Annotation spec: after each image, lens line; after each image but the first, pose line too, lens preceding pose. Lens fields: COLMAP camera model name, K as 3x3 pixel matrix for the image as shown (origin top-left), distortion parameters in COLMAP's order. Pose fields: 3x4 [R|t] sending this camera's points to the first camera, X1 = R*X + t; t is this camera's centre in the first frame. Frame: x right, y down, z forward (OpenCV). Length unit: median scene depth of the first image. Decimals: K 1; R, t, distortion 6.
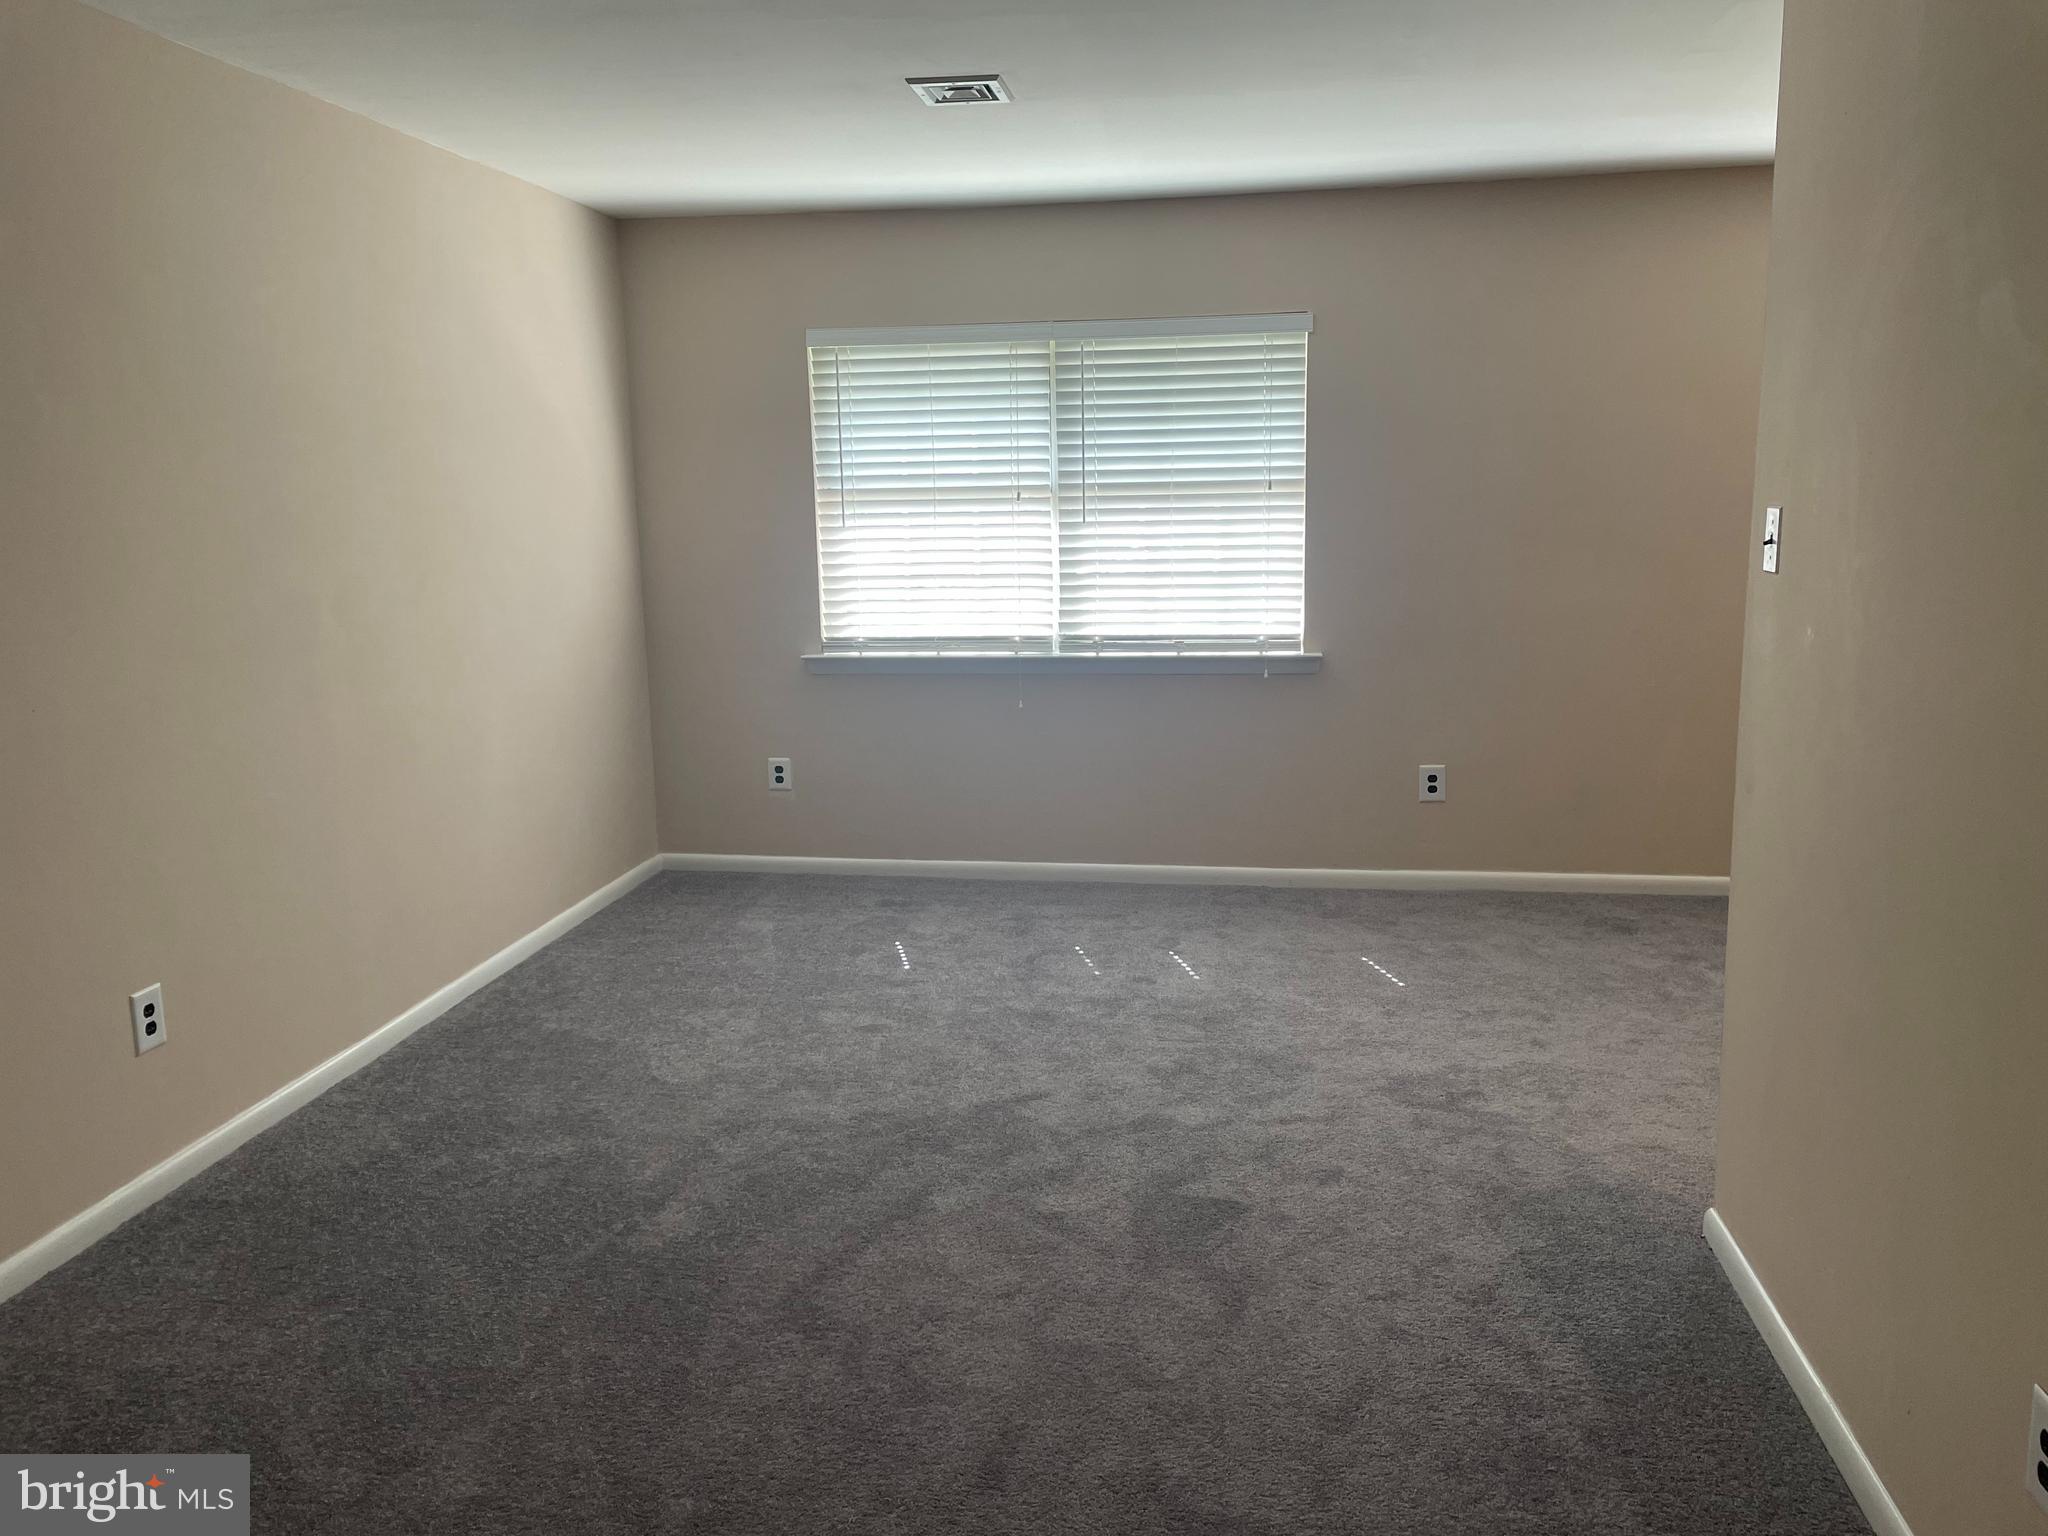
lens RADIAL K [[1529.0, 0, 1024.0], [0, 1529.0, 768.0], [0, 0, 1]] dist [0.058039, -0.104589]
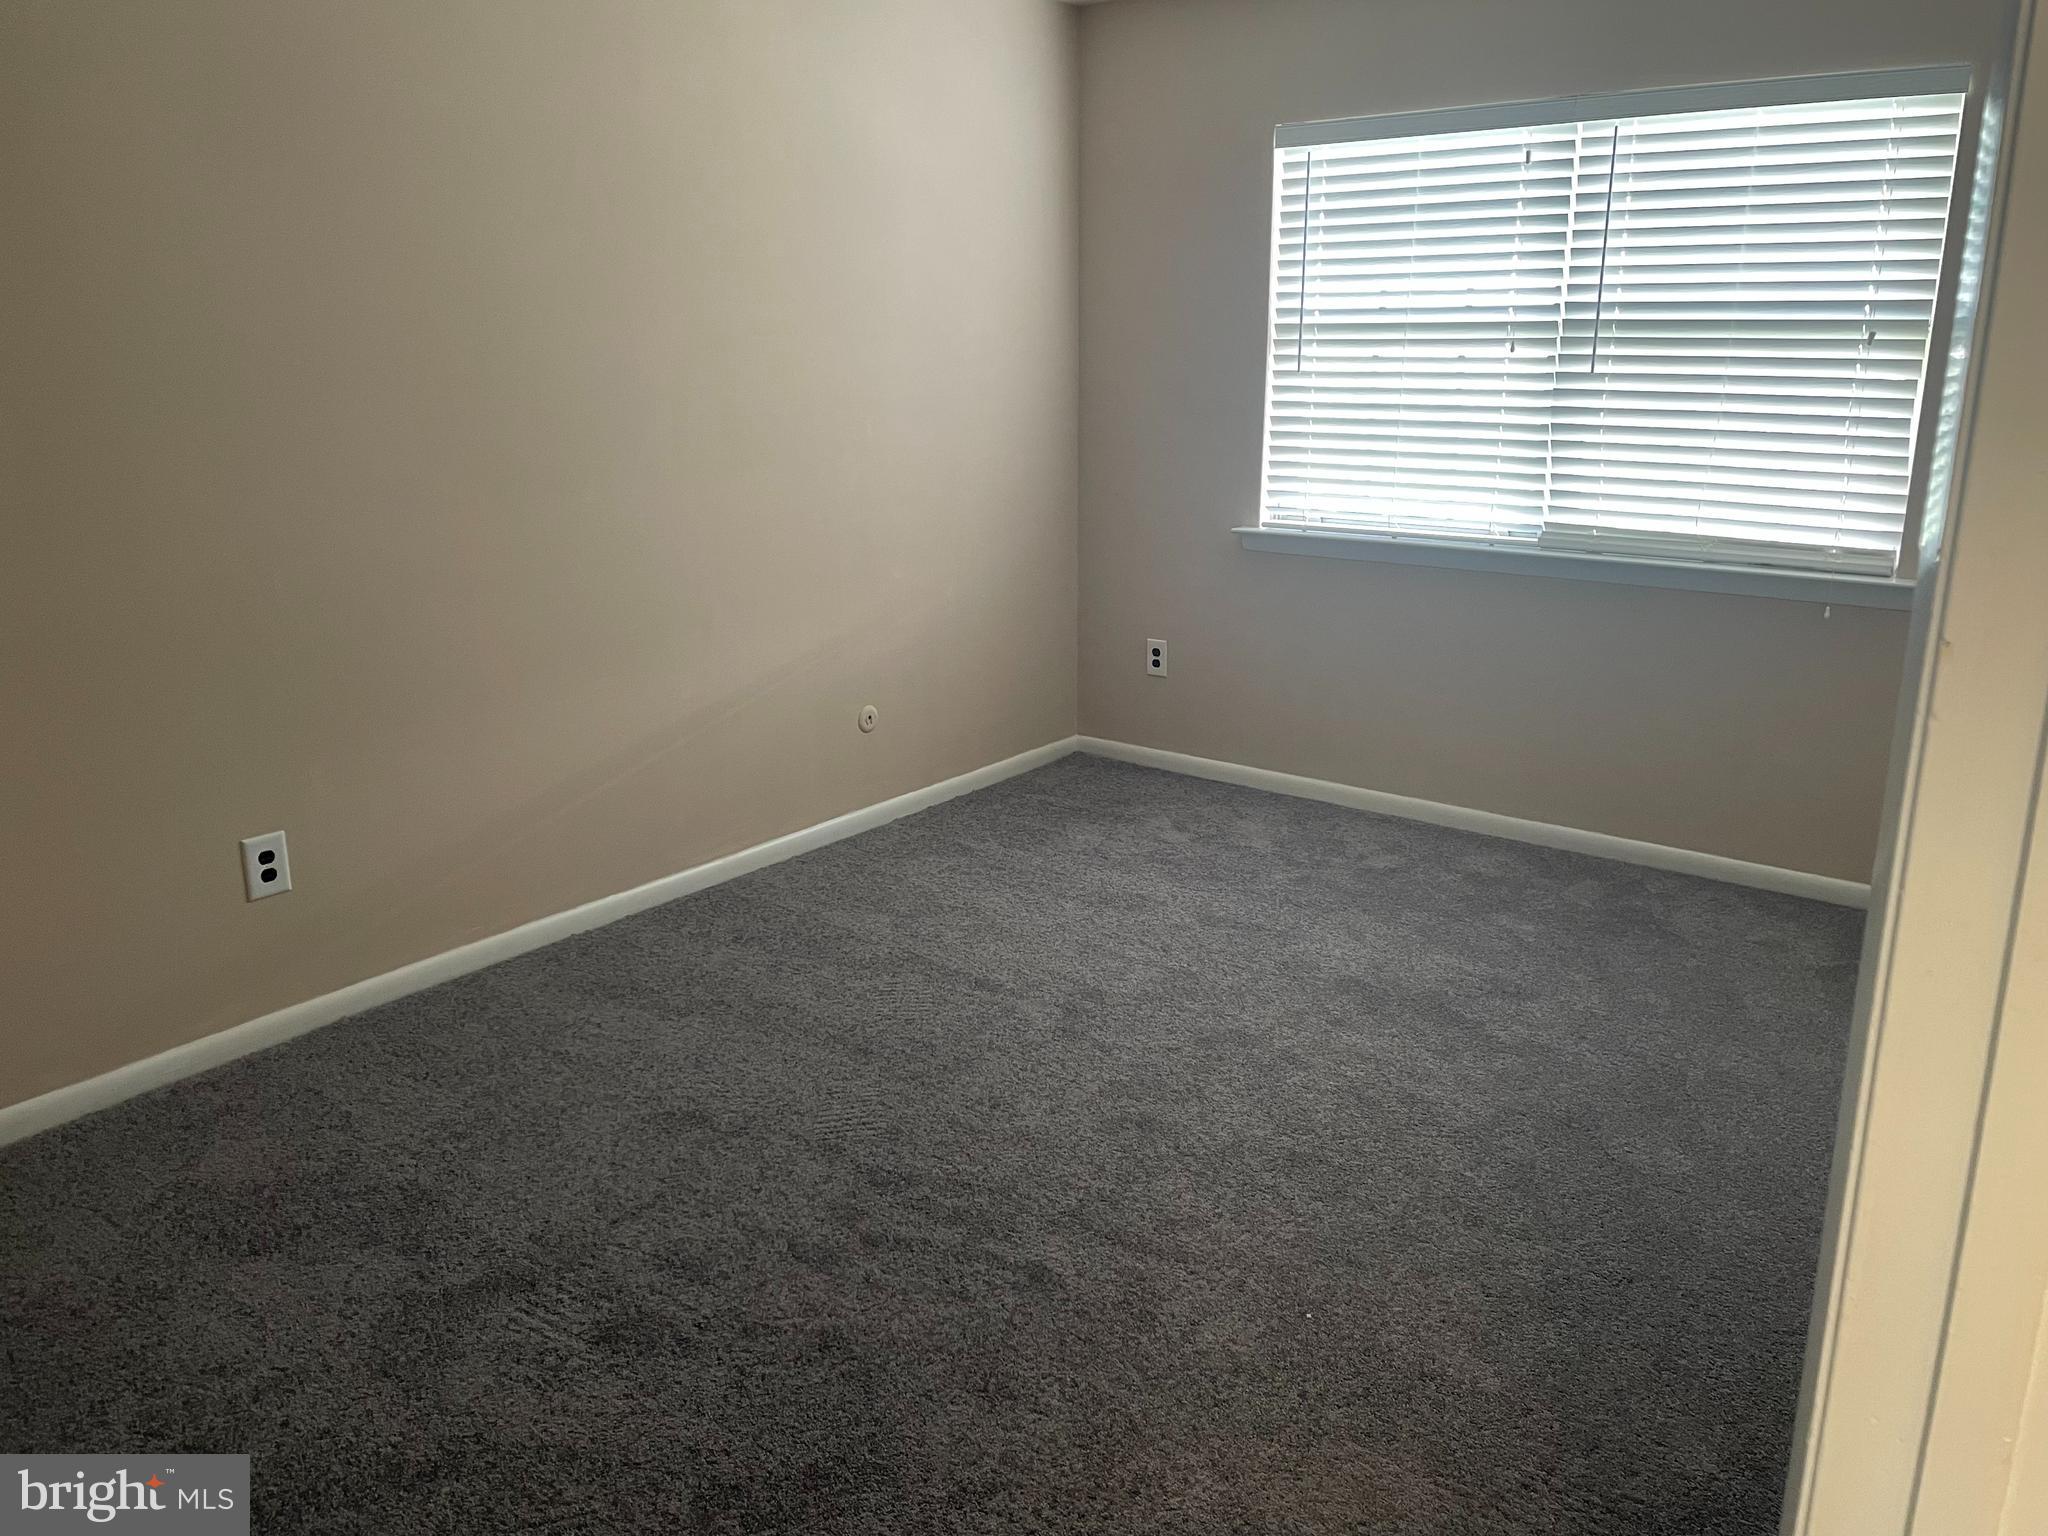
lens RADIAL K [[1529.0, 0, 1024.0], [0, 1529.0, 768.0], [0, 0, 1]] dist [0.058039, -0.104589]
pose [[0.876330, 0.149075, -0.458063, 0.173298], [-0.100721, 0.986595, 0.128393, -0.042987], [0.471063, -0.066378, 0.879598, 0.216387]]
